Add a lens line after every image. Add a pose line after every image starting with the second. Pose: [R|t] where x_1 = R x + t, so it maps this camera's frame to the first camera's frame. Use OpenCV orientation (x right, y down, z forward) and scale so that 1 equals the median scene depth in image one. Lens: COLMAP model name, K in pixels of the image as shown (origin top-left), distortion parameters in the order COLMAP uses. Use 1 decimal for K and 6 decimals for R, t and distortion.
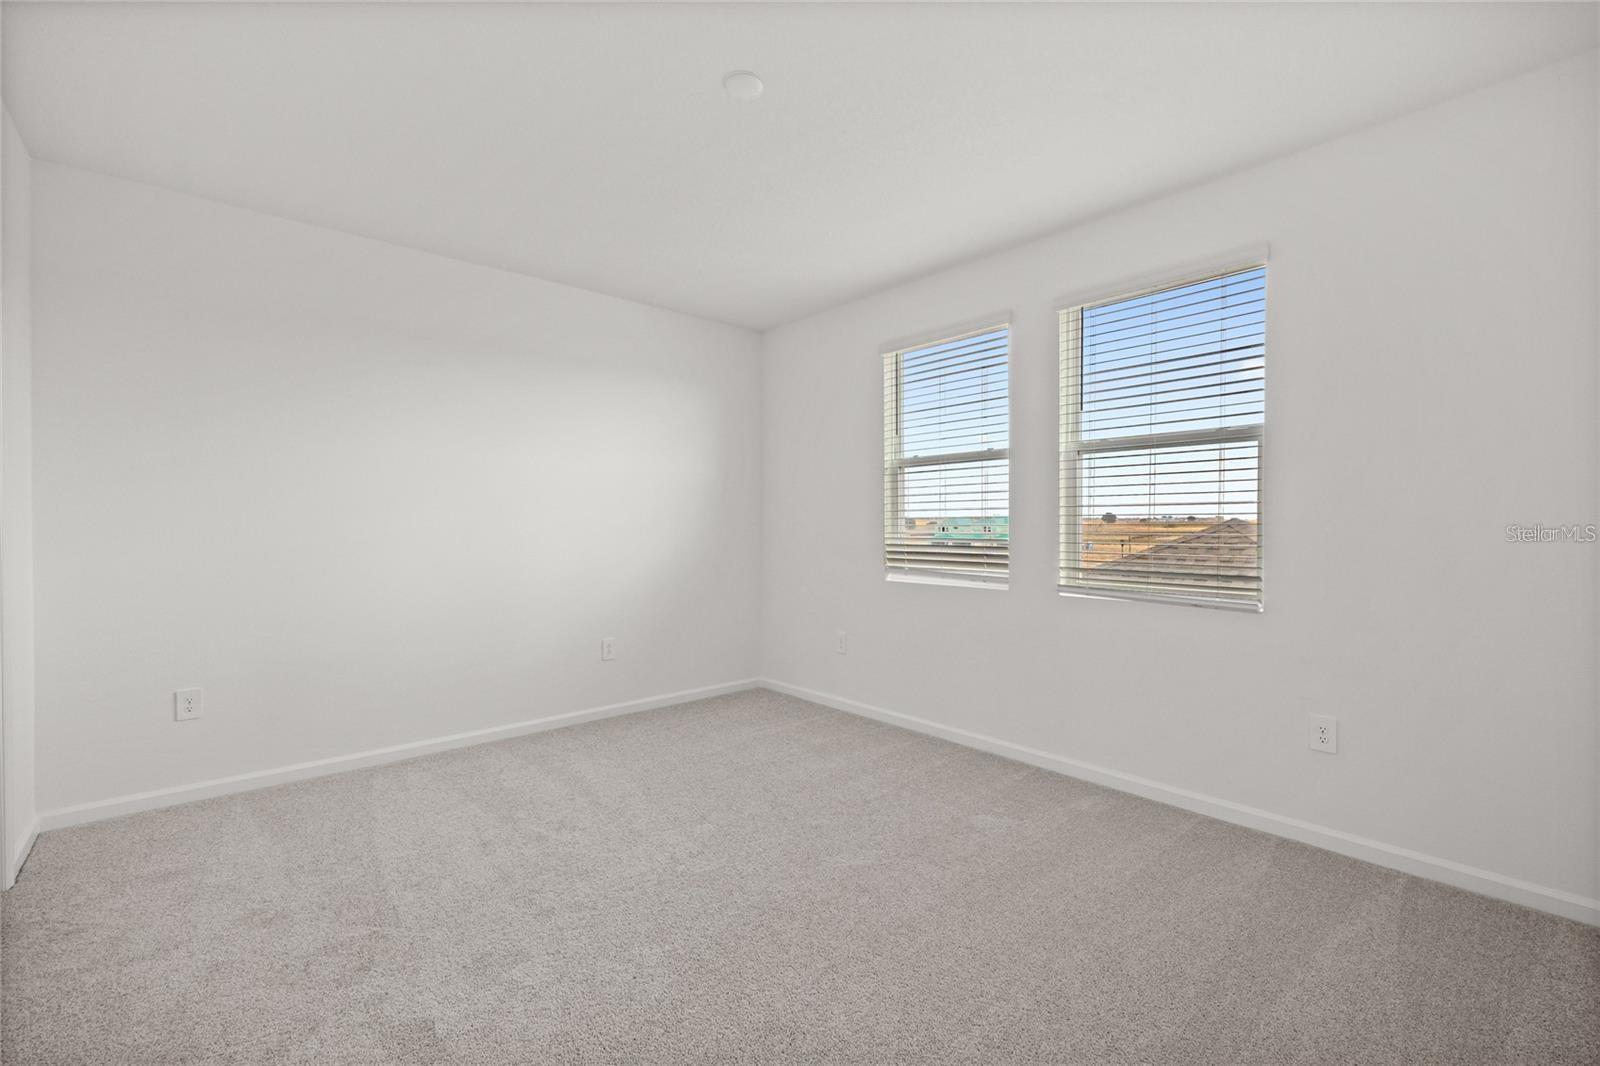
lens RADIAL K [[682.4, 0, 792.1], [0, 682.4, 538.8], [0, 0, 1]] dist [0.004847, 0.000214]
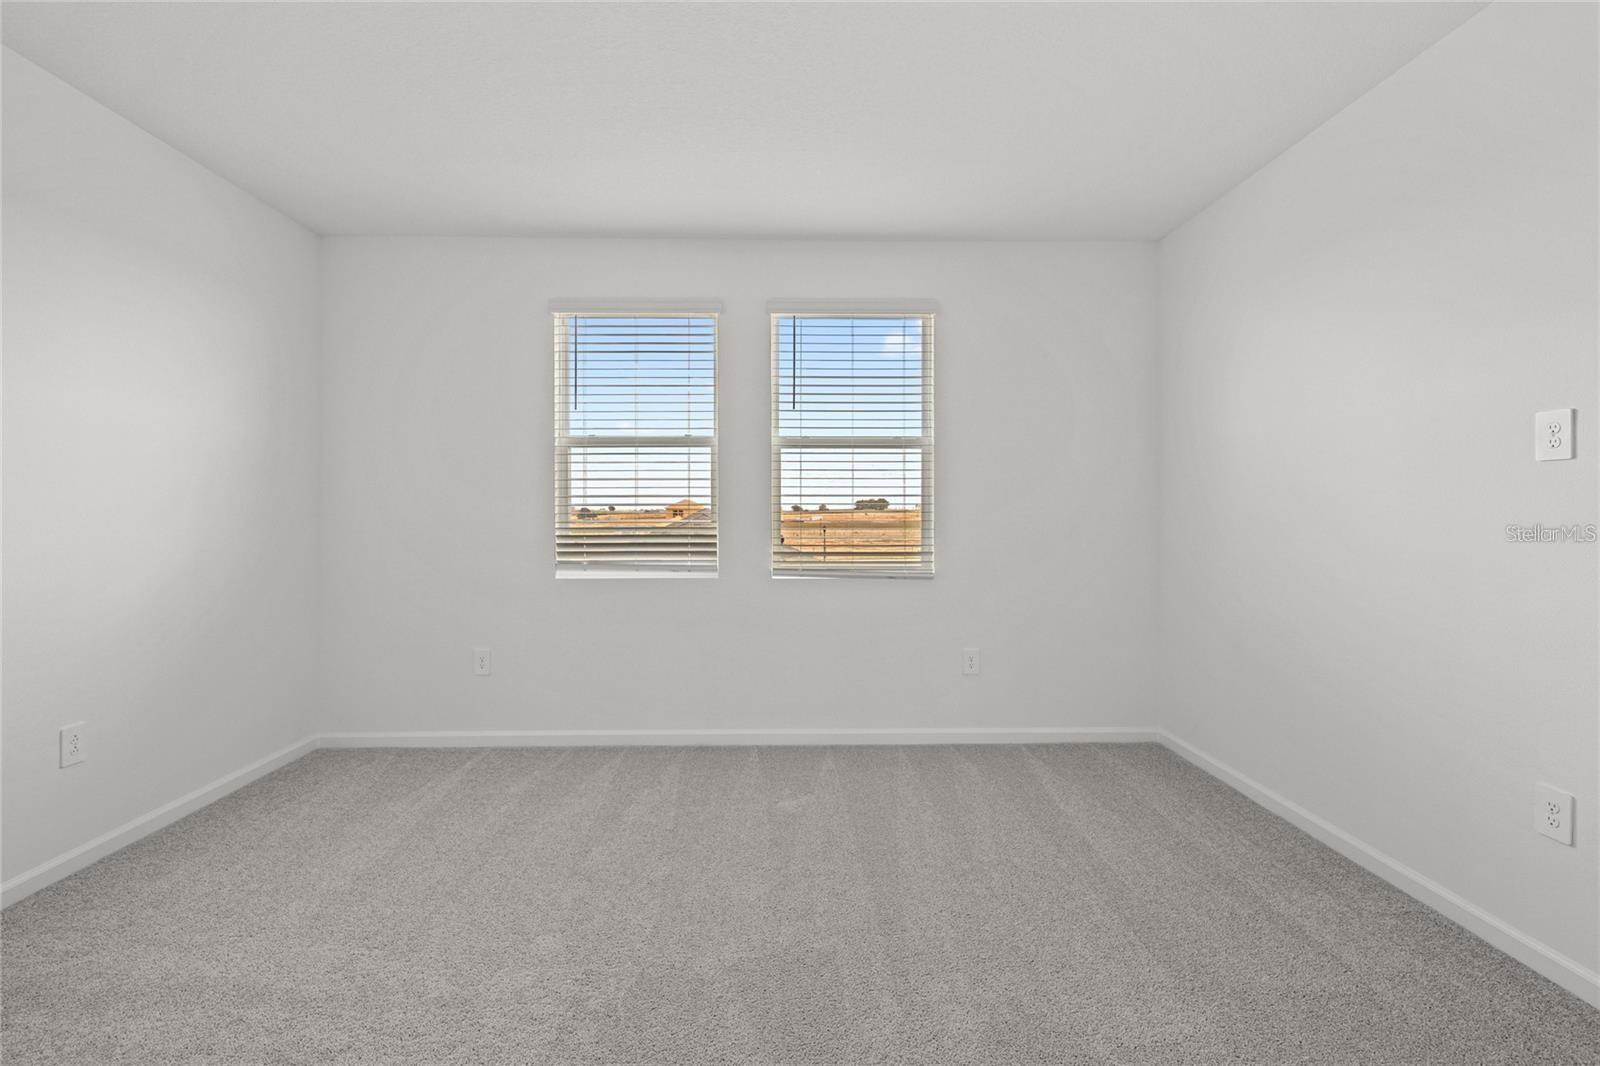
lens RADIAL K [[682.4, 0, 792.7], [0, 682.4, 520.4], [0, 0, 1]] dist [0.004847, 0.000214]
pose [[0.645020, -0.001160, 0.764165, -0.372593], [0.016798, 0.999779, -0.012661, 0.005489], [-0.763981, 0.021003, 0.644897, 0.263073]]
